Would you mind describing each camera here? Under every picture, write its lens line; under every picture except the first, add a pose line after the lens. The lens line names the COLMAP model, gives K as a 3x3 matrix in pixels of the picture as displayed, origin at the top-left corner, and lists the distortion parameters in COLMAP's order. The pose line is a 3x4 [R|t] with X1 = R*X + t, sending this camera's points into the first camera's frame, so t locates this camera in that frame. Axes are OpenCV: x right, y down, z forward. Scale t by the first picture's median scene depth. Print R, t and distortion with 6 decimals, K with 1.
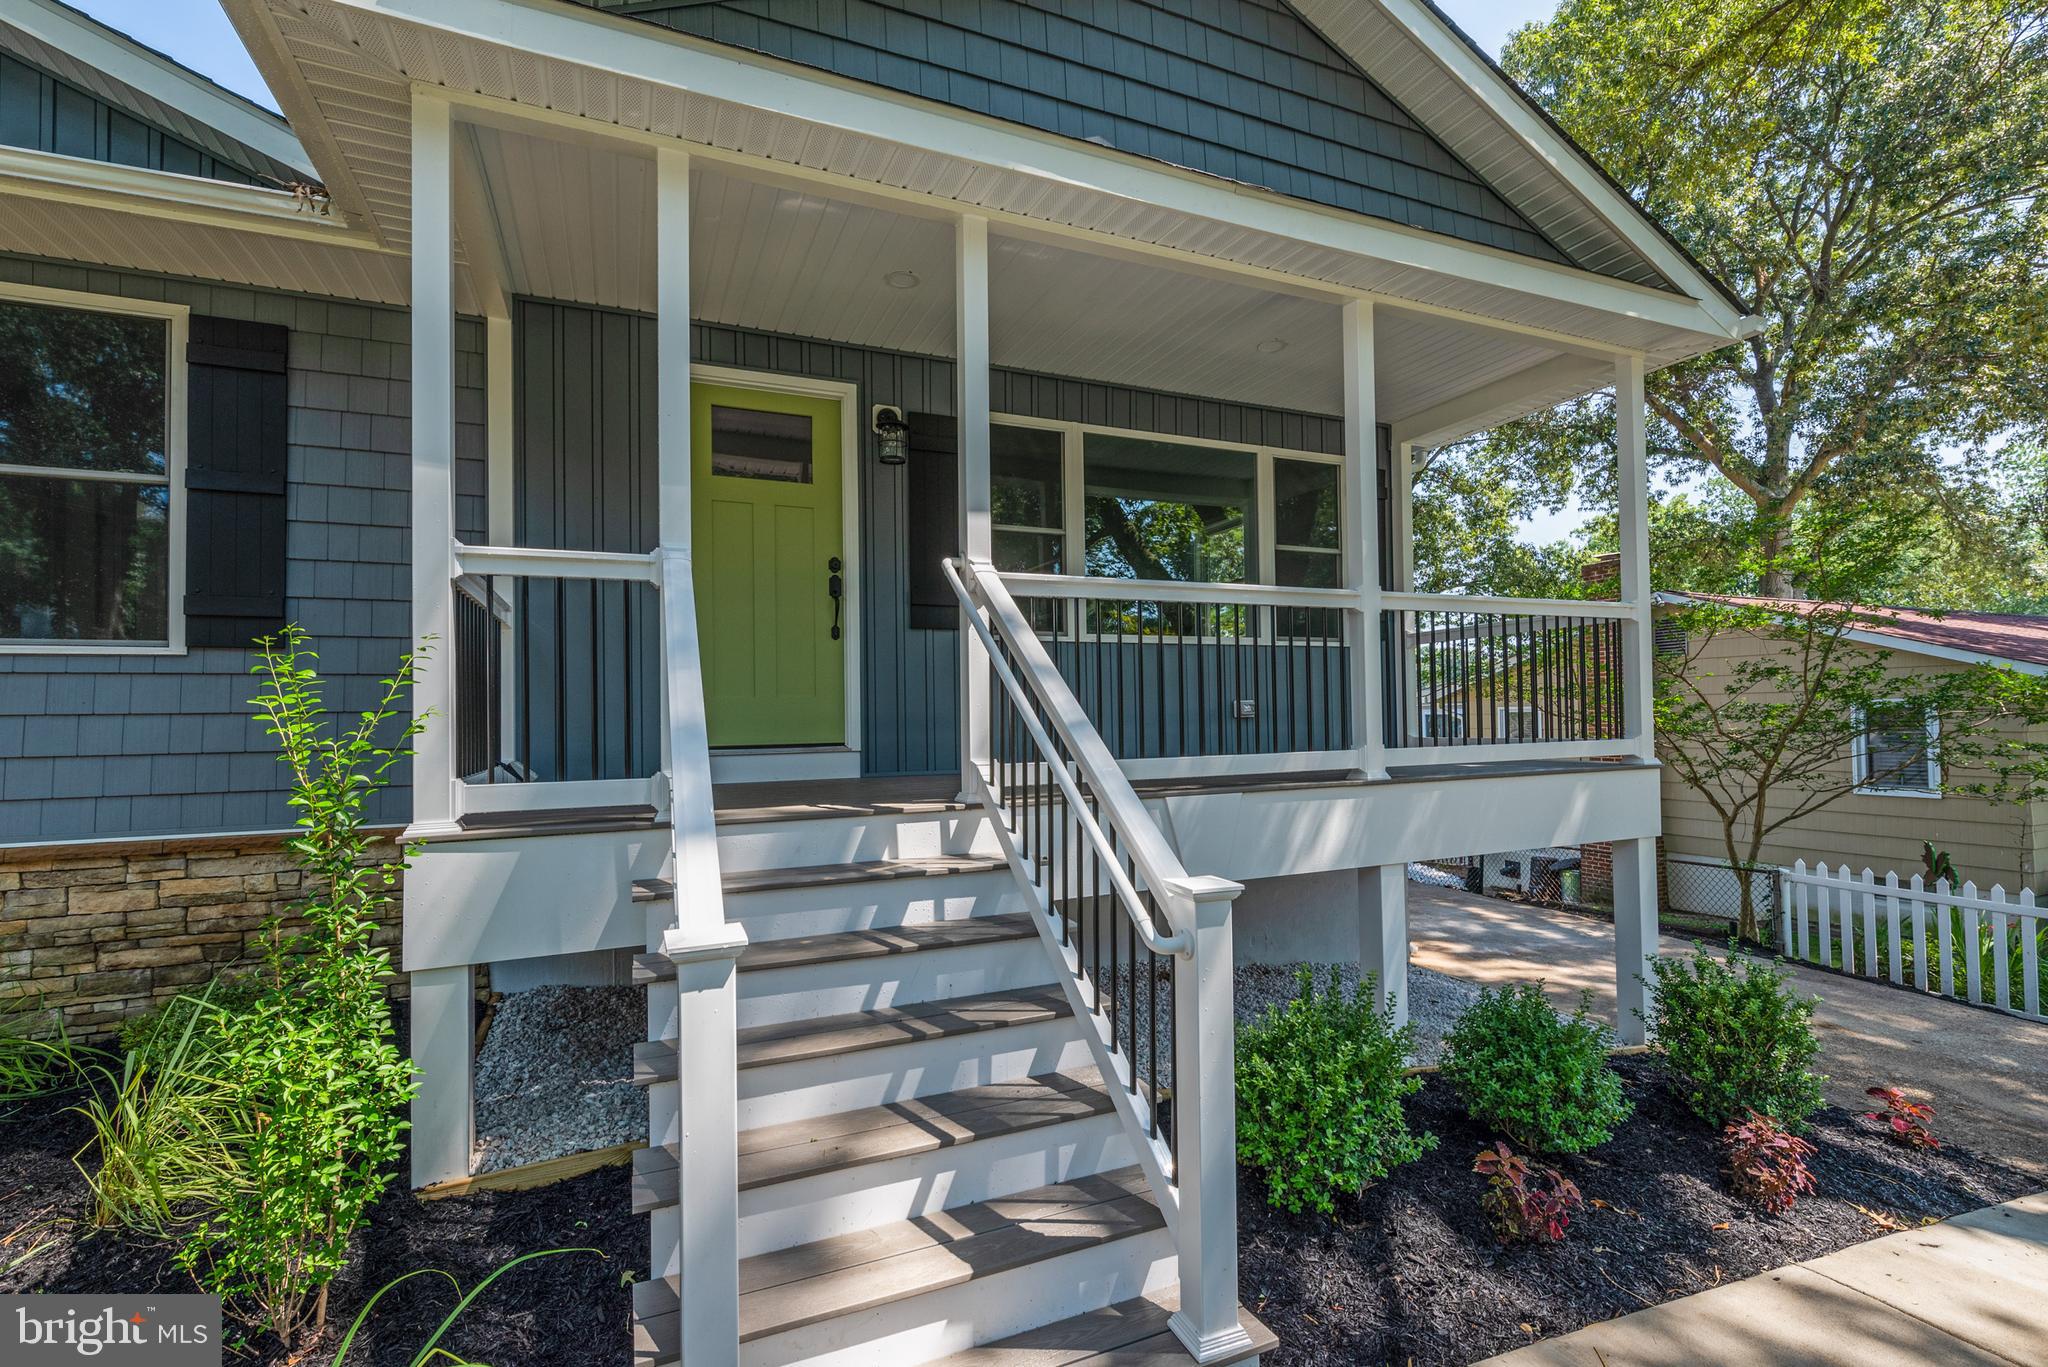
lens RADIAL K [[903.6, 0, 1025.6], [0, 903.6, 702.9], [0, 0, 1]] dist [0.001941, 0.000070]
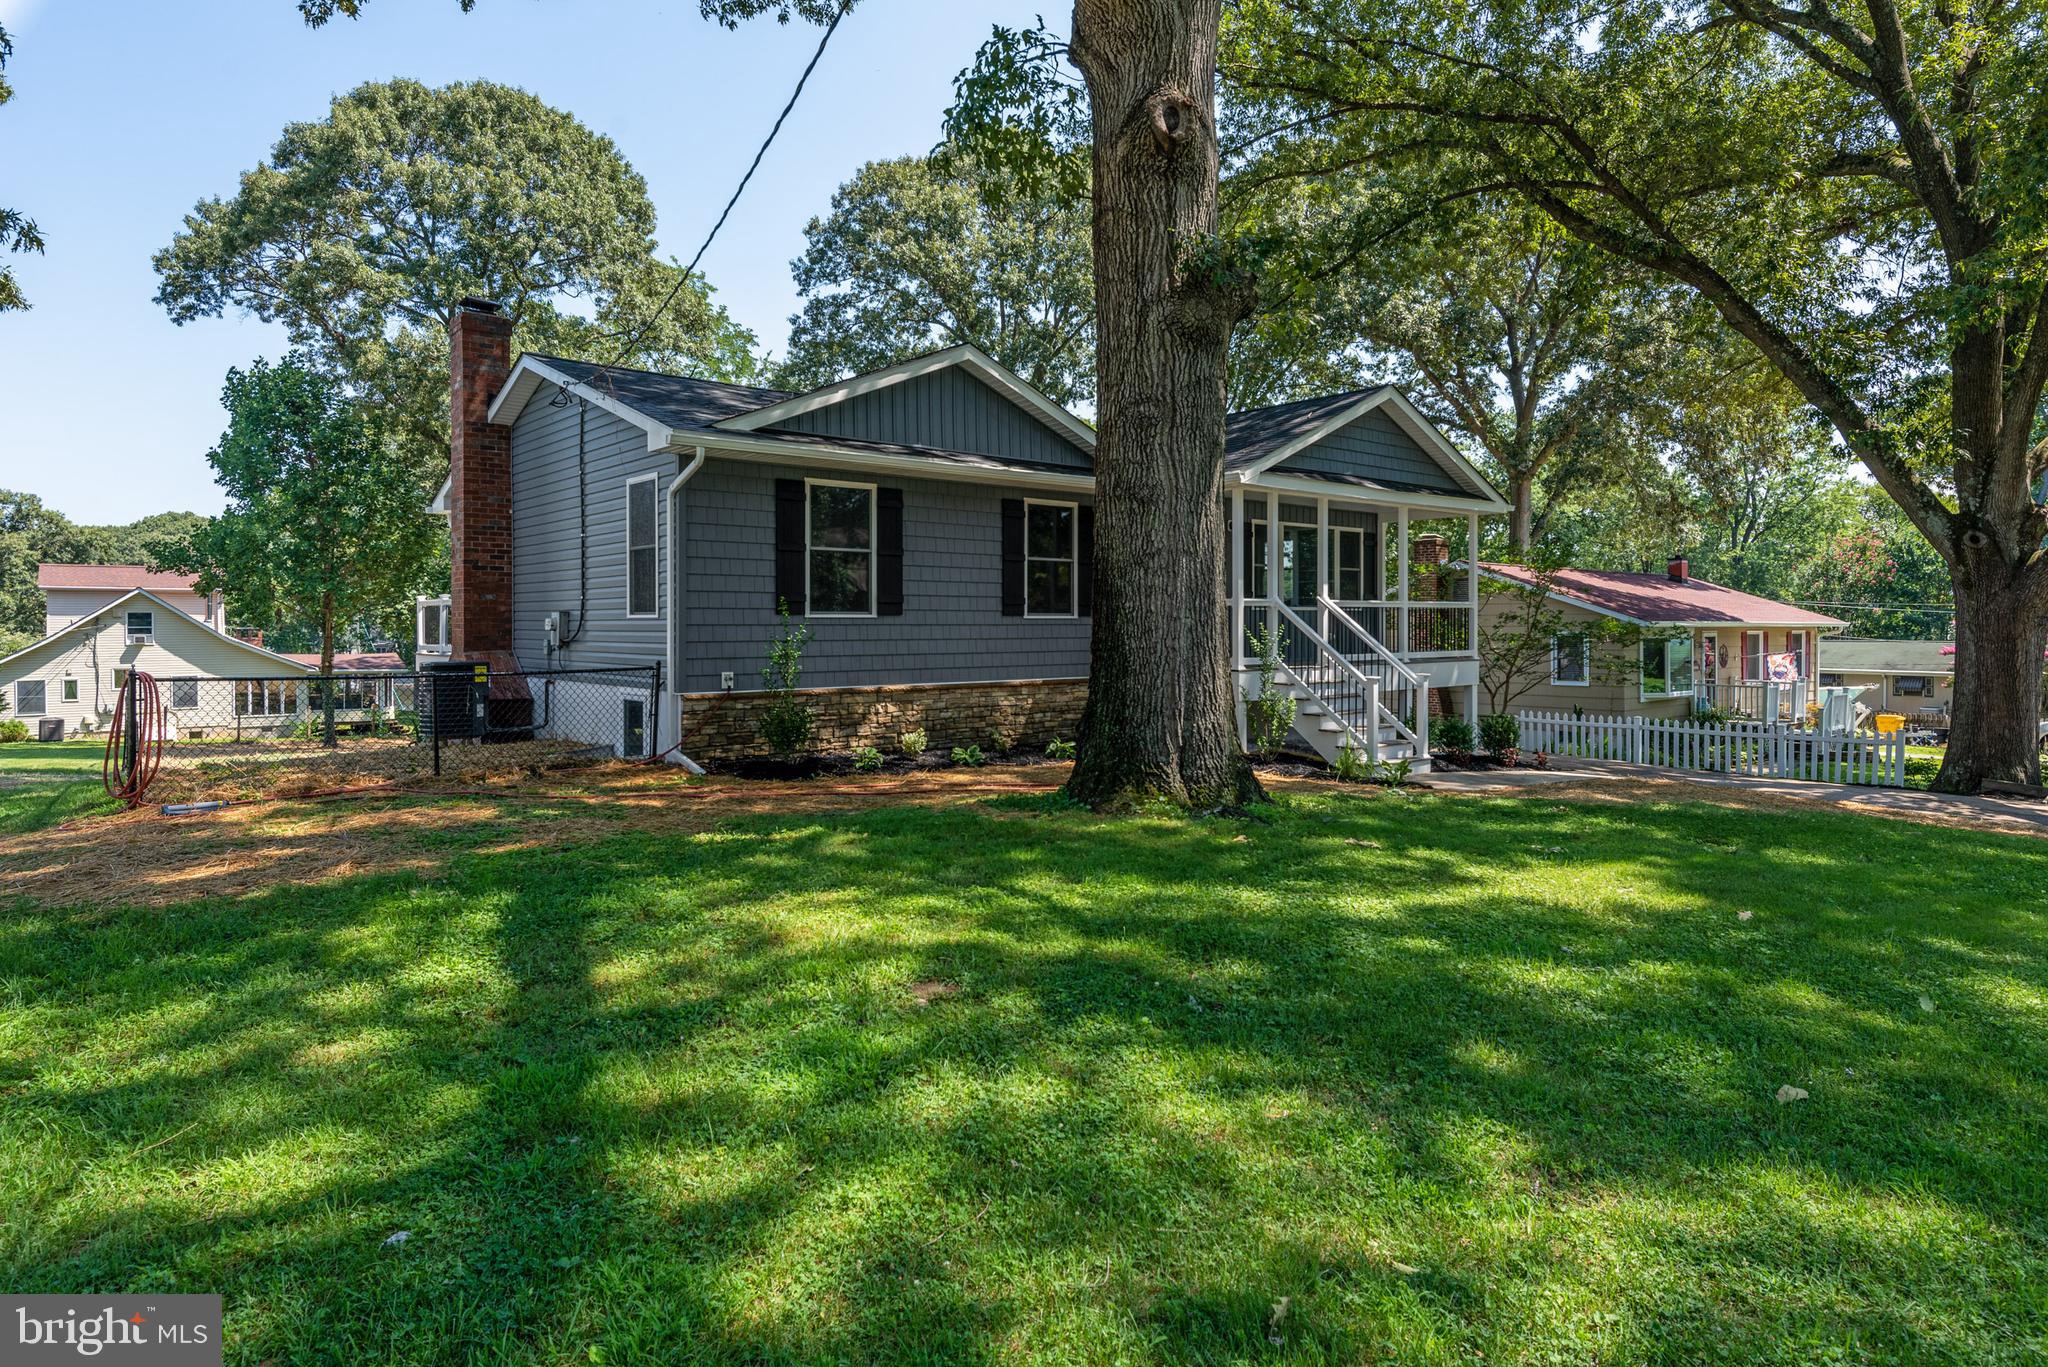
lens RADIAL K [[1162.4, 0, 1009.6], [0, 1162.4, 653.5], [0, 0, 1]] dist [-0.003587, -0.000077]
pose [[0.960757, 0.005613, 0.277333, -2.149189], [-0.015887, 0.999268, 0.034813, -0.065192], [-0.276935, -0.037853, 0.960143, -2.598493]]
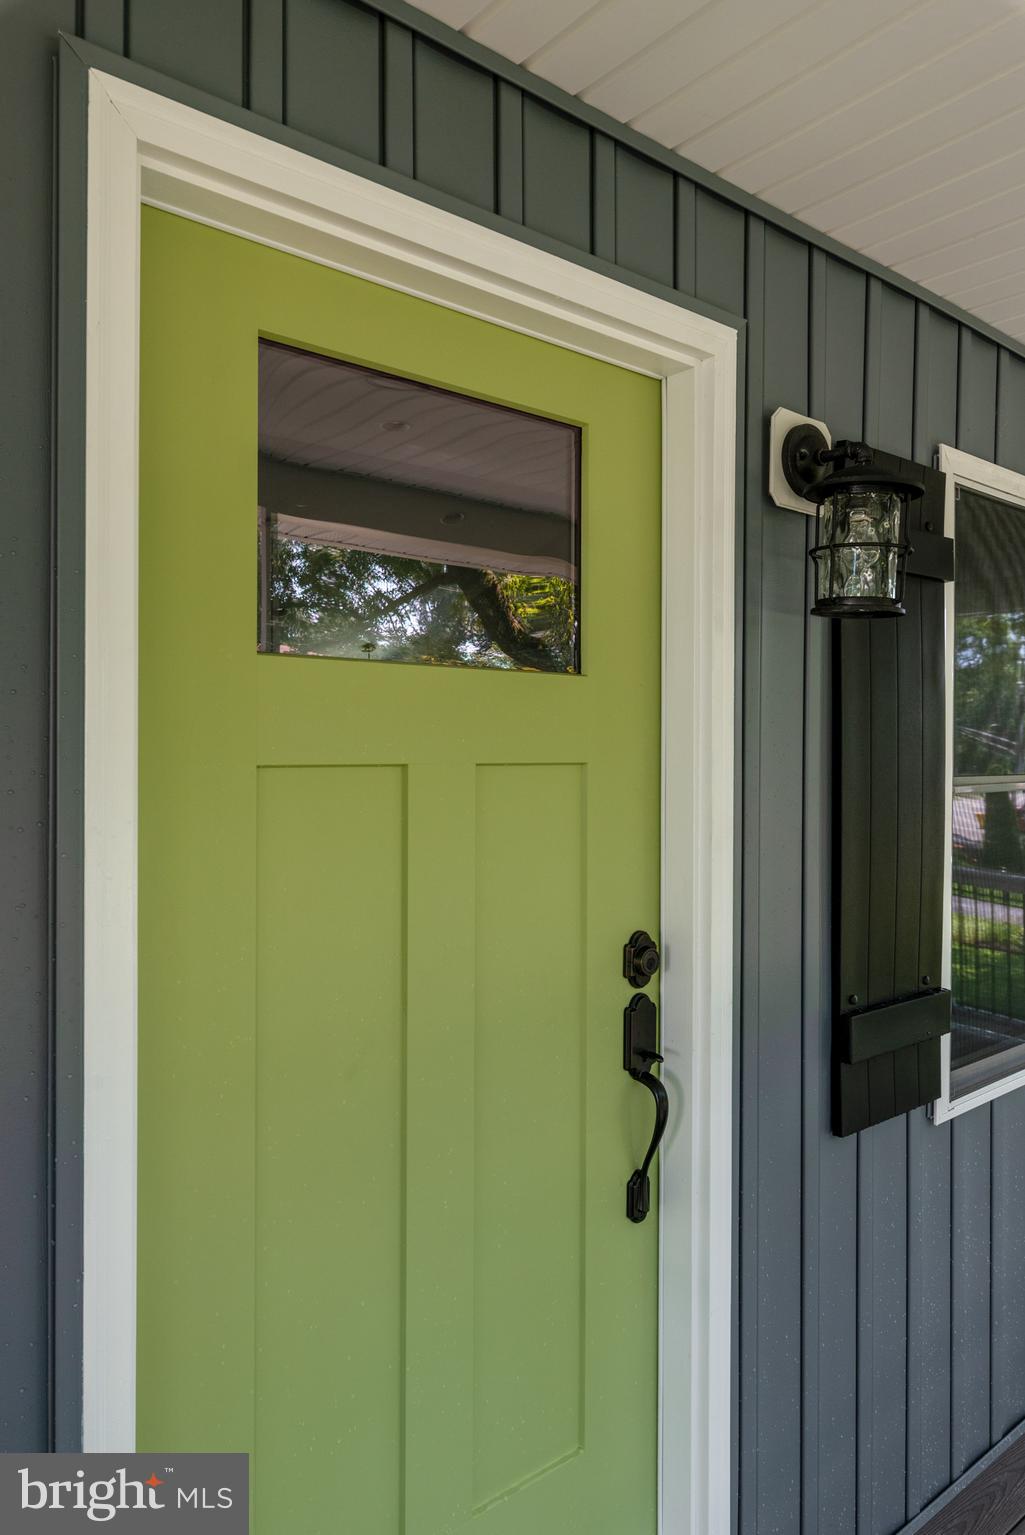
lens RADIAL K [[1021.0, 0, 511.6], [0, 1021.0, 767.0], [0, 0, 1]] dist [-0.002270, 0.000049]
pose [[0.960928, 0.014084, 0.276442, -0.424325], [-0.019495, 0.999668, 0.016833, -0.272005], [-0.276113, -0.021564, 0.960883, 0.881100]]
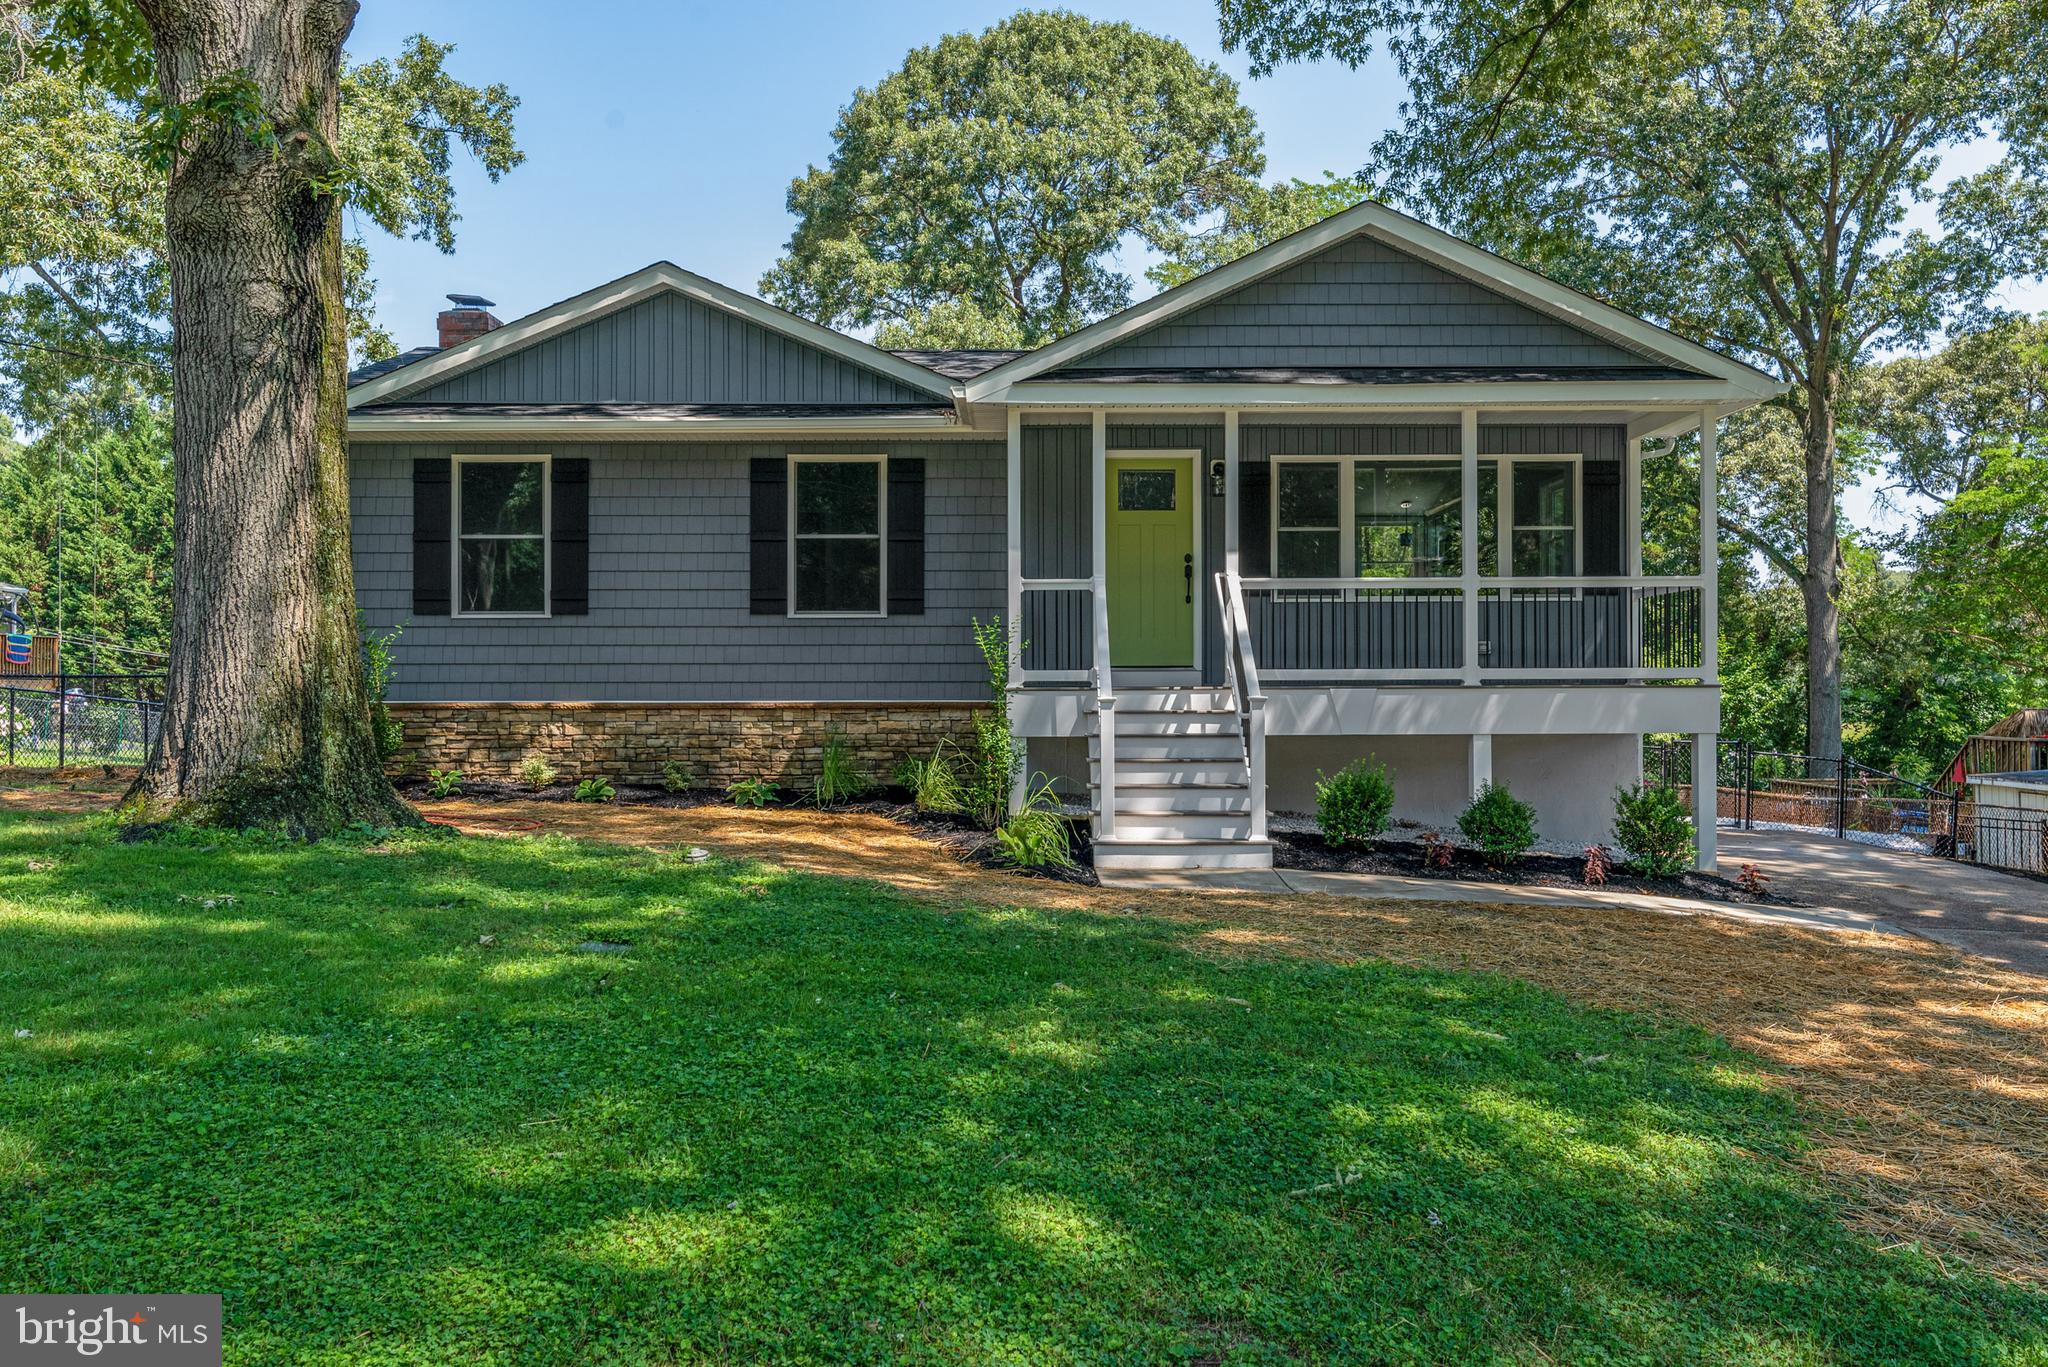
lens RADIAL K [[1615.2, 0, 1018.7], [0, 1615.2, 685.5], [0, 0, 1]] dist [0.001314, -0.000568]
pose [[0.915214, 0.013616, -0.402738, 0.880509], [-0.005401, 0.999754, 0.021527, 0.023545], [0.402932, -0.017526, 0.915062, -2.313087]]
